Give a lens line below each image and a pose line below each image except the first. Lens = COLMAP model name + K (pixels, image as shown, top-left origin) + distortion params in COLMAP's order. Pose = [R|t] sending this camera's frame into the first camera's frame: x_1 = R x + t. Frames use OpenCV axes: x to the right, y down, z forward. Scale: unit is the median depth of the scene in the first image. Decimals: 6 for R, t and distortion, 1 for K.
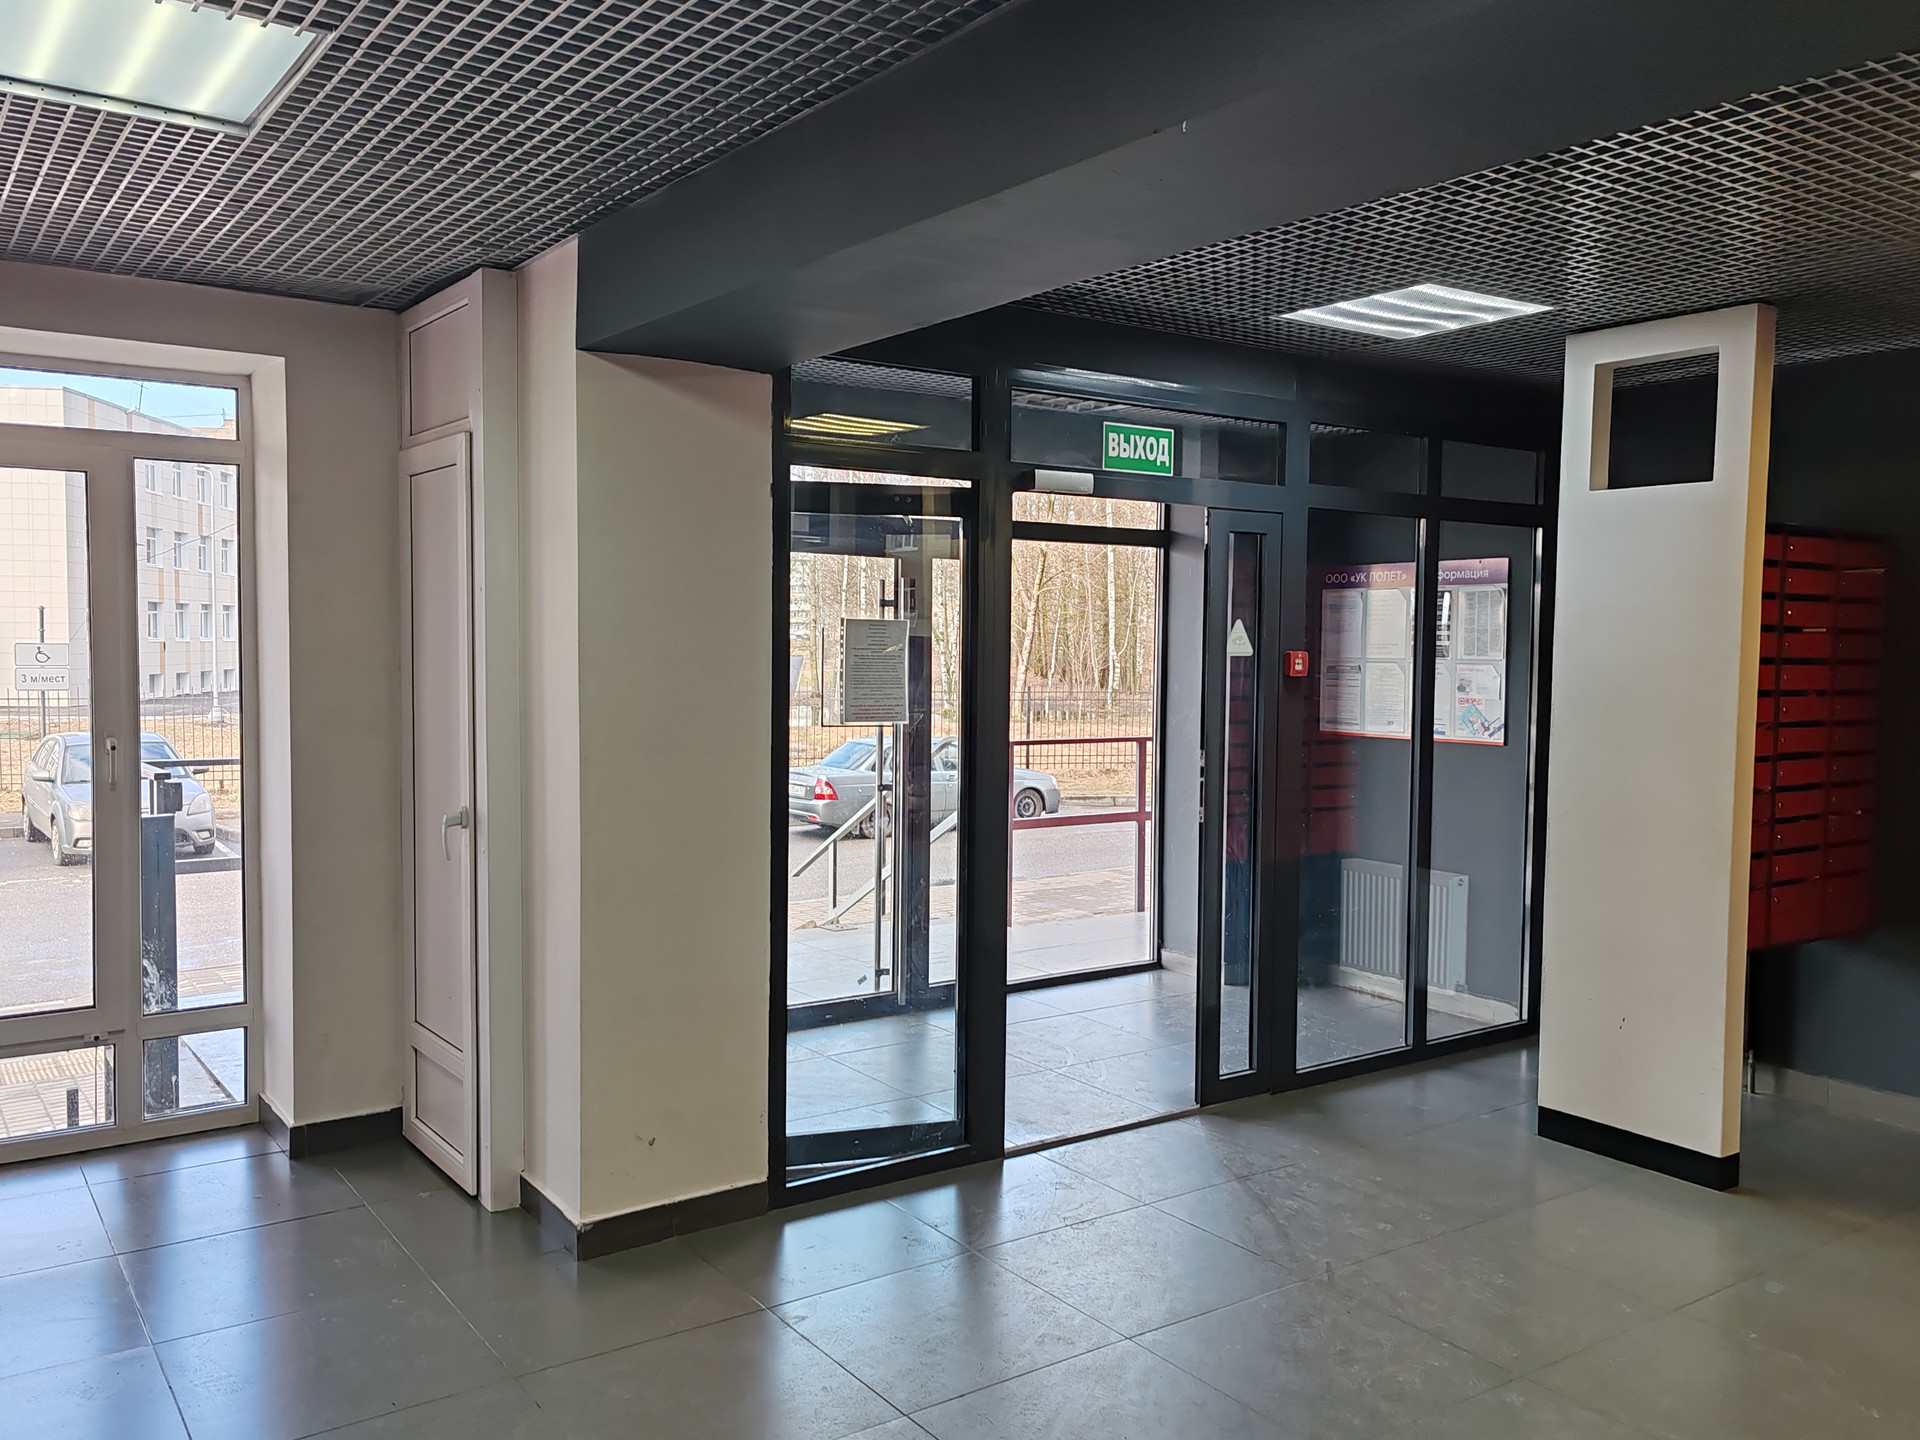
lens RADIAL K [[1554.8, 0, 968.4], [0, 1554.8, 727.5], [0, 0, 1]] dist [-0.007917, 0.043984]
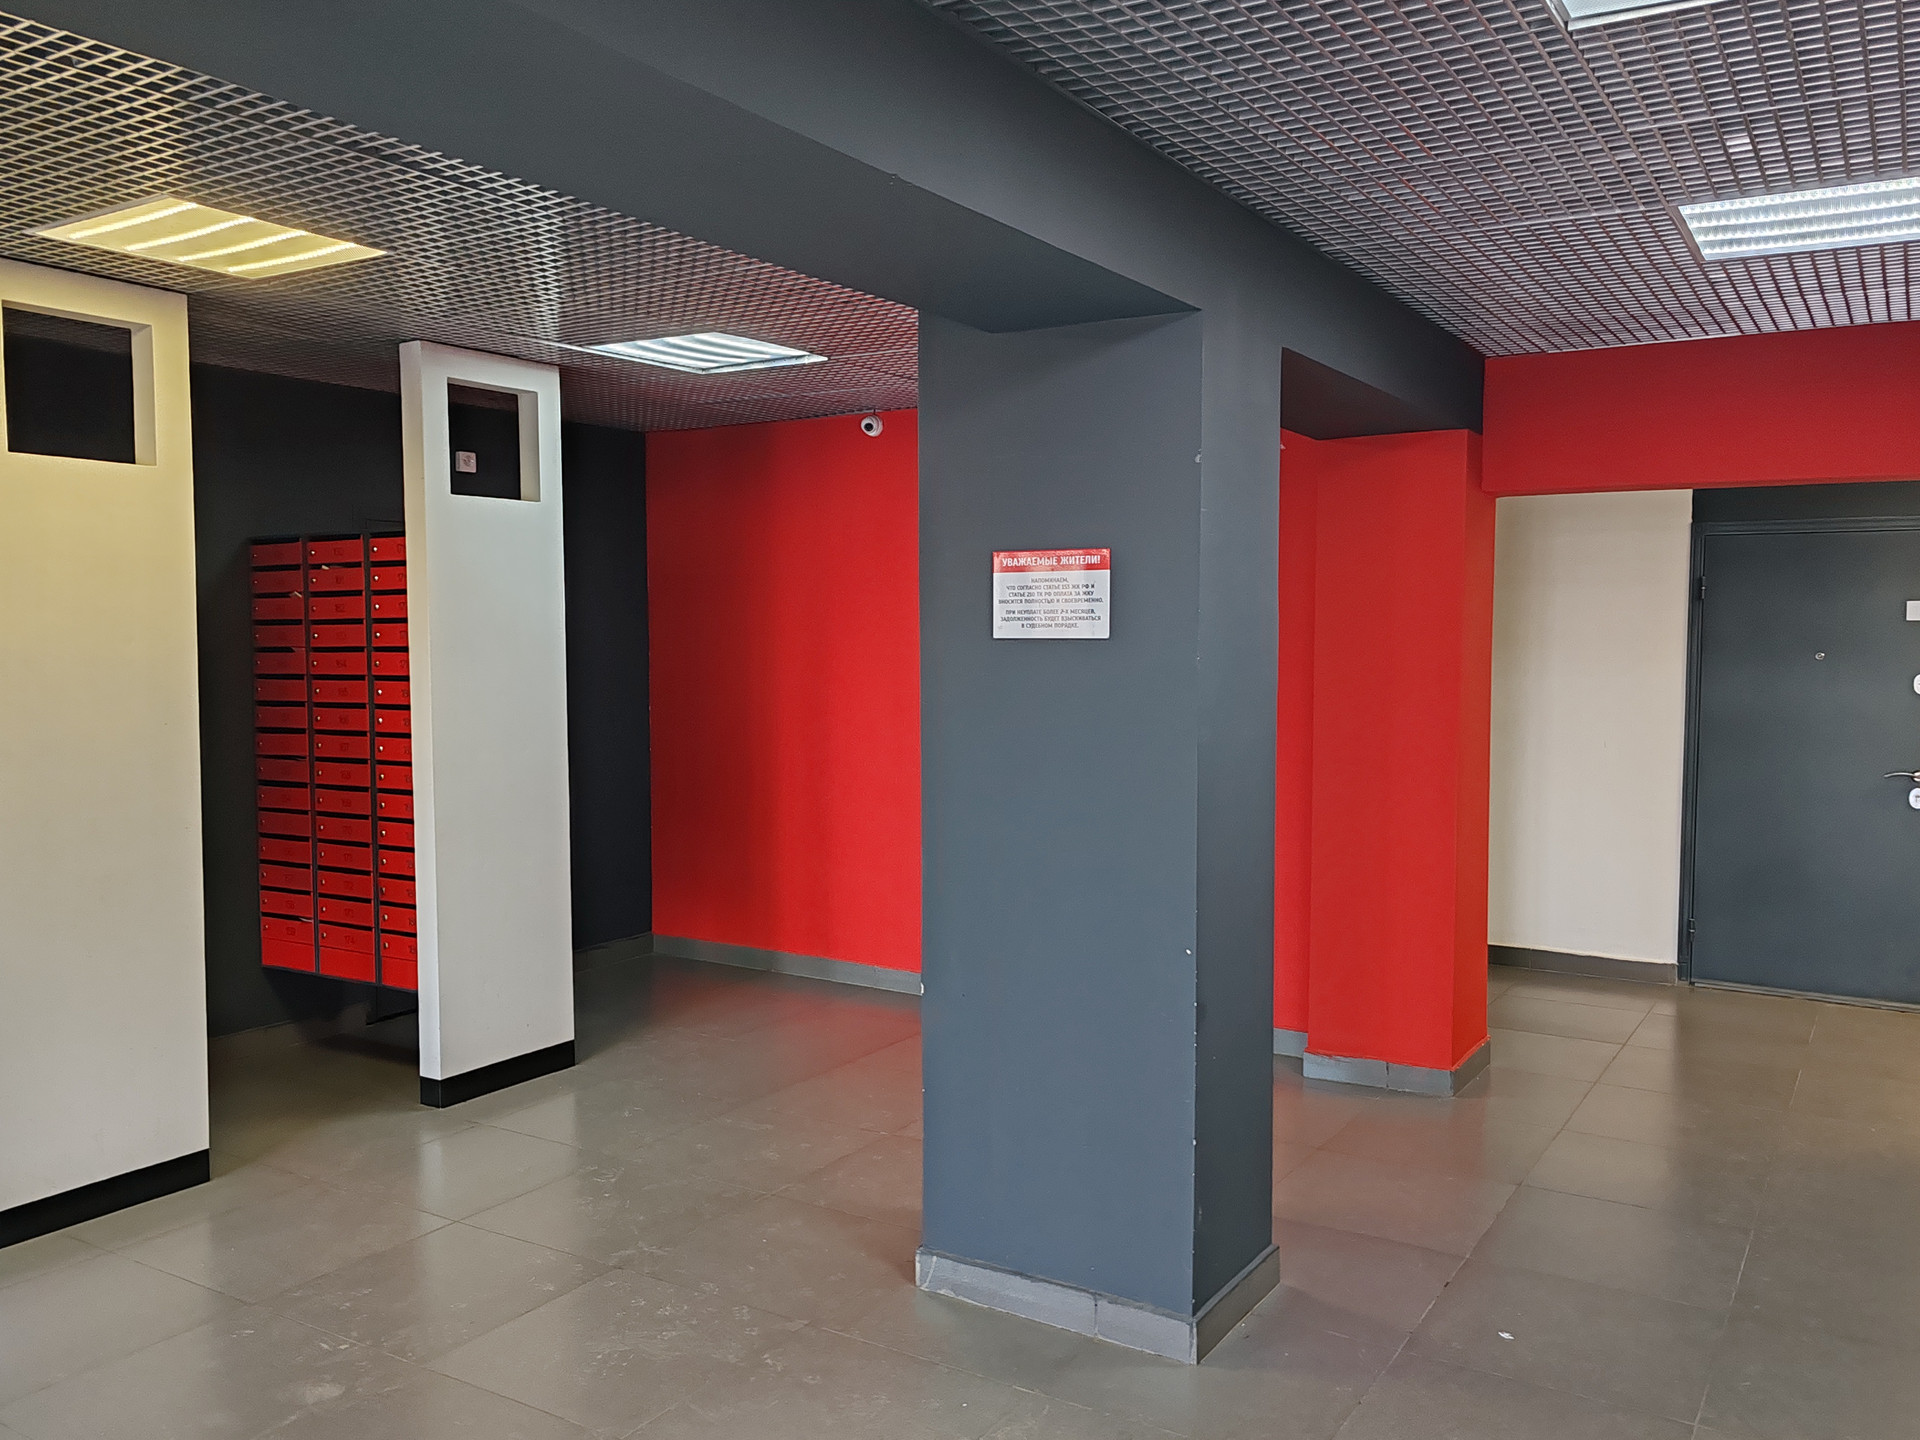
lens RADIAL K [[1554.8, 0, 968.4], [0, 1554.8, 727.5], [0, 0, 1]] dist [-0.007917, 0.043984]
pose [[-0.385822, -0.064792, 0.920295, -0.748994], [0.043352, 0.995156, 0.088237, -0.074222], [-0.921554, 0.073940, -0.381144, 1.113356]]
